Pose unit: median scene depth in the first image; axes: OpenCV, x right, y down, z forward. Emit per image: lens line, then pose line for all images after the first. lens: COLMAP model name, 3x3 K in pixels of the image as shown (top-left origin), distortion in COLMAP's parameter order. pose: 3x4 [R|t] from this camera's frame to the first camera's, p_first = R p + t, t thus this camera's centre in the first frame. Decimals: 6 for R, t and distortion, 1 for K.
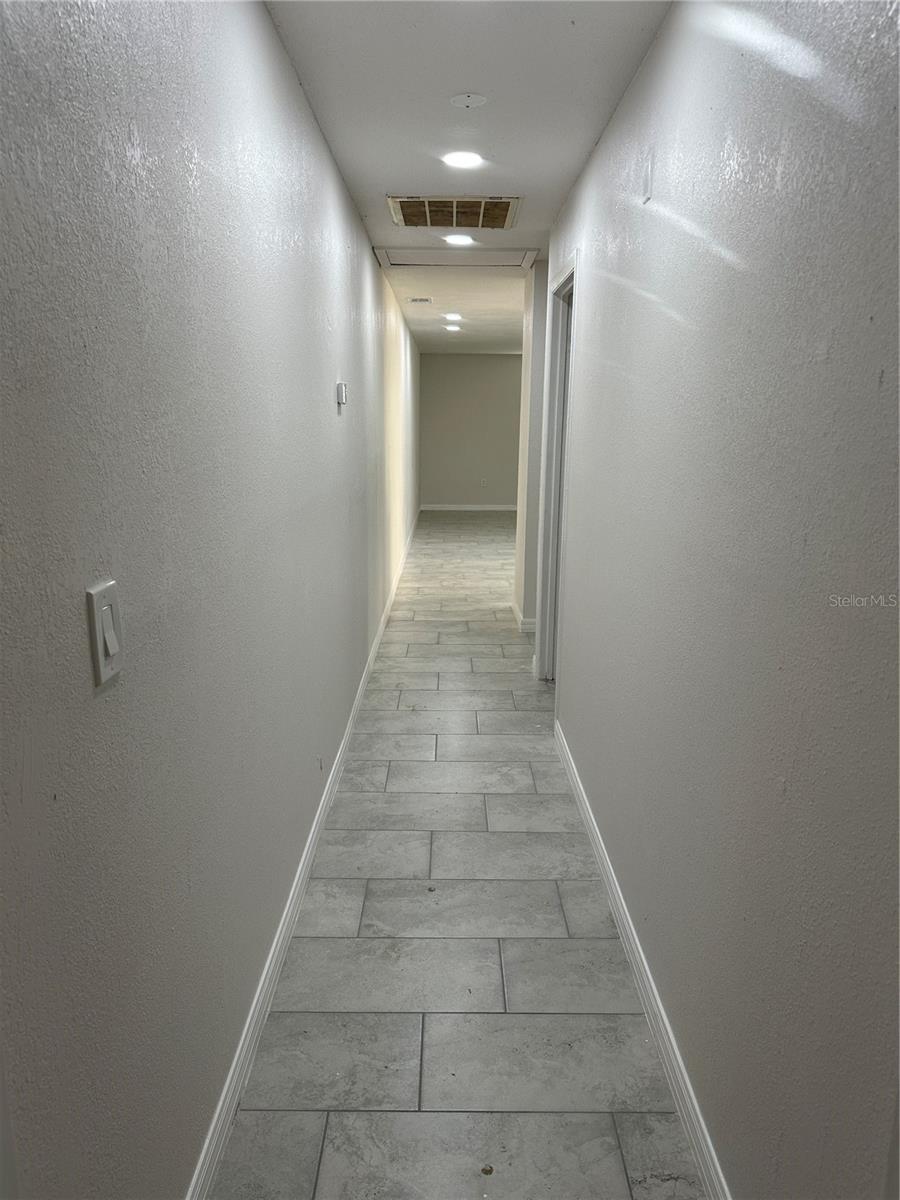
lens RADIAL K [[836.7, 0, 452.0], [0, 836.7, 609.9], [0, 0, 1]] dist [0.060182, -0.070201]
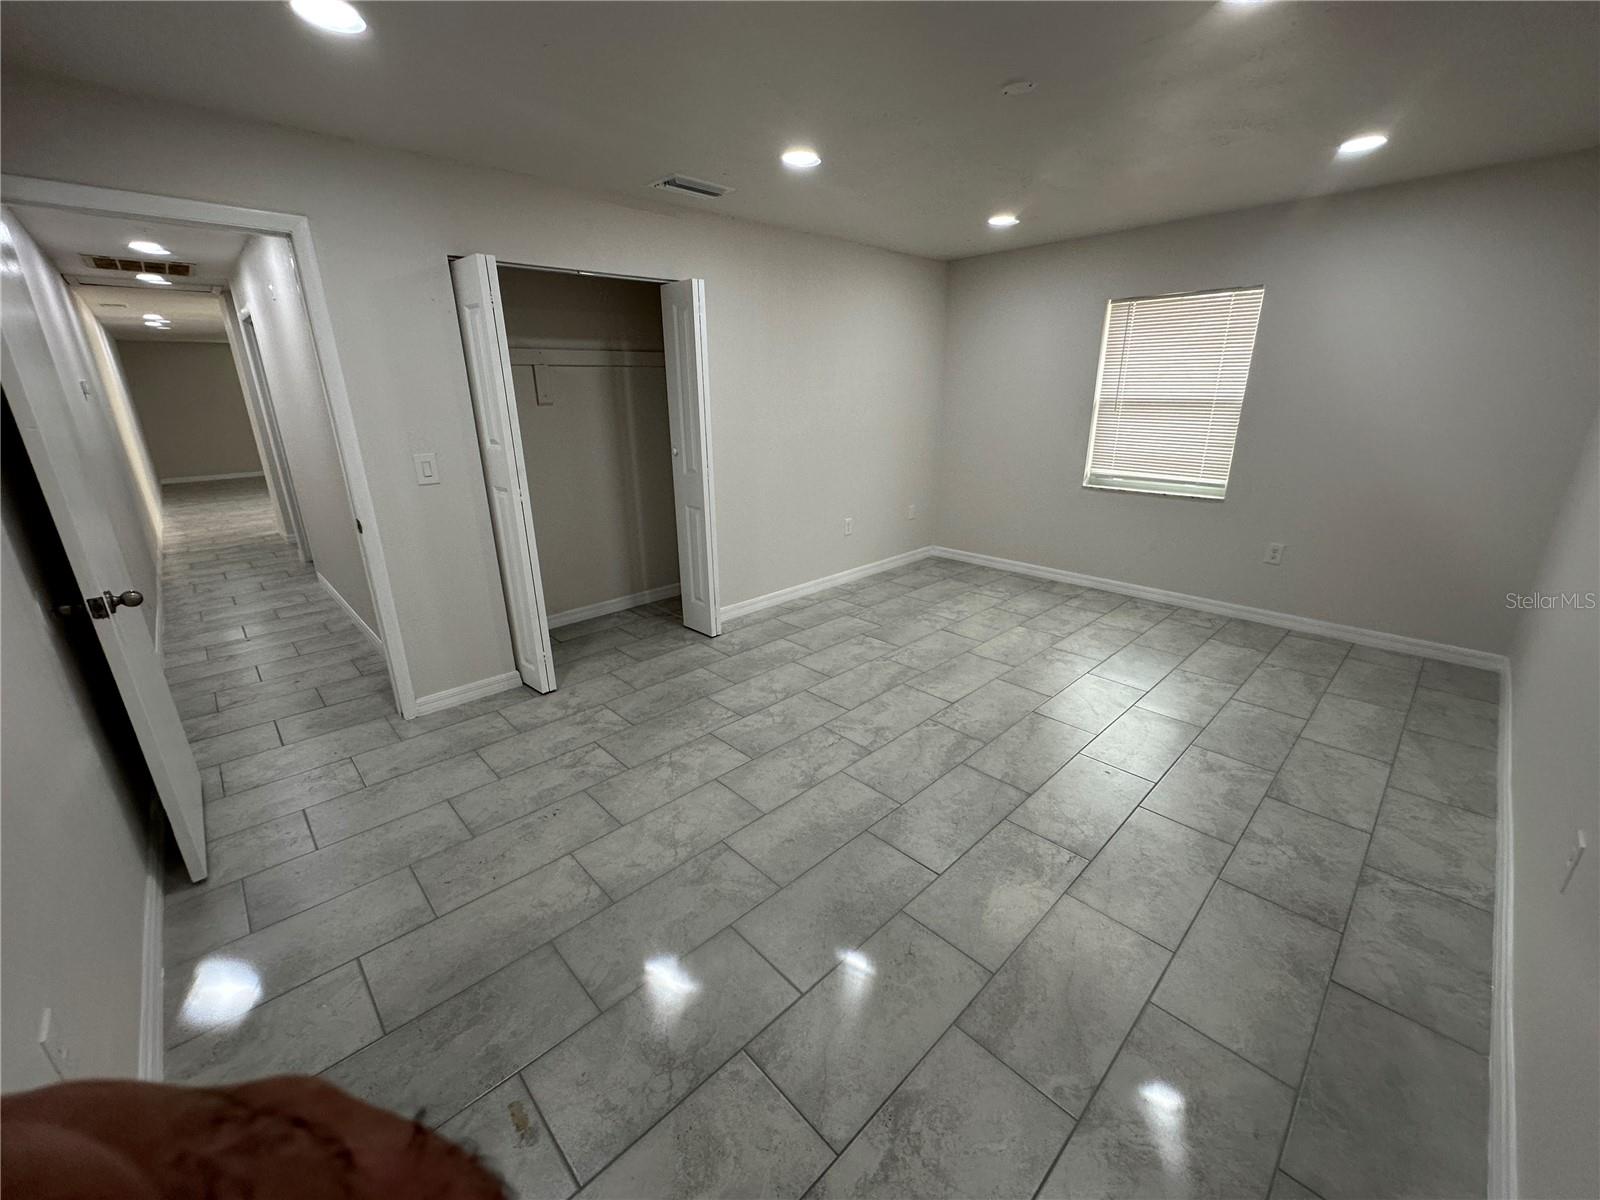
lens RADIAL K [[635.7, 0, 808.9], [0, 635.7, 603.1], [0, 0, 1]] dist [-0.002624, 0.001020]
pose [[0.720430, -0.230002, 0.654278, -0.016157], [0.167981, 0.973185, 0.157144, 0.119513], [-0.672877, -0.003305, 0.739747, -0.530855]]
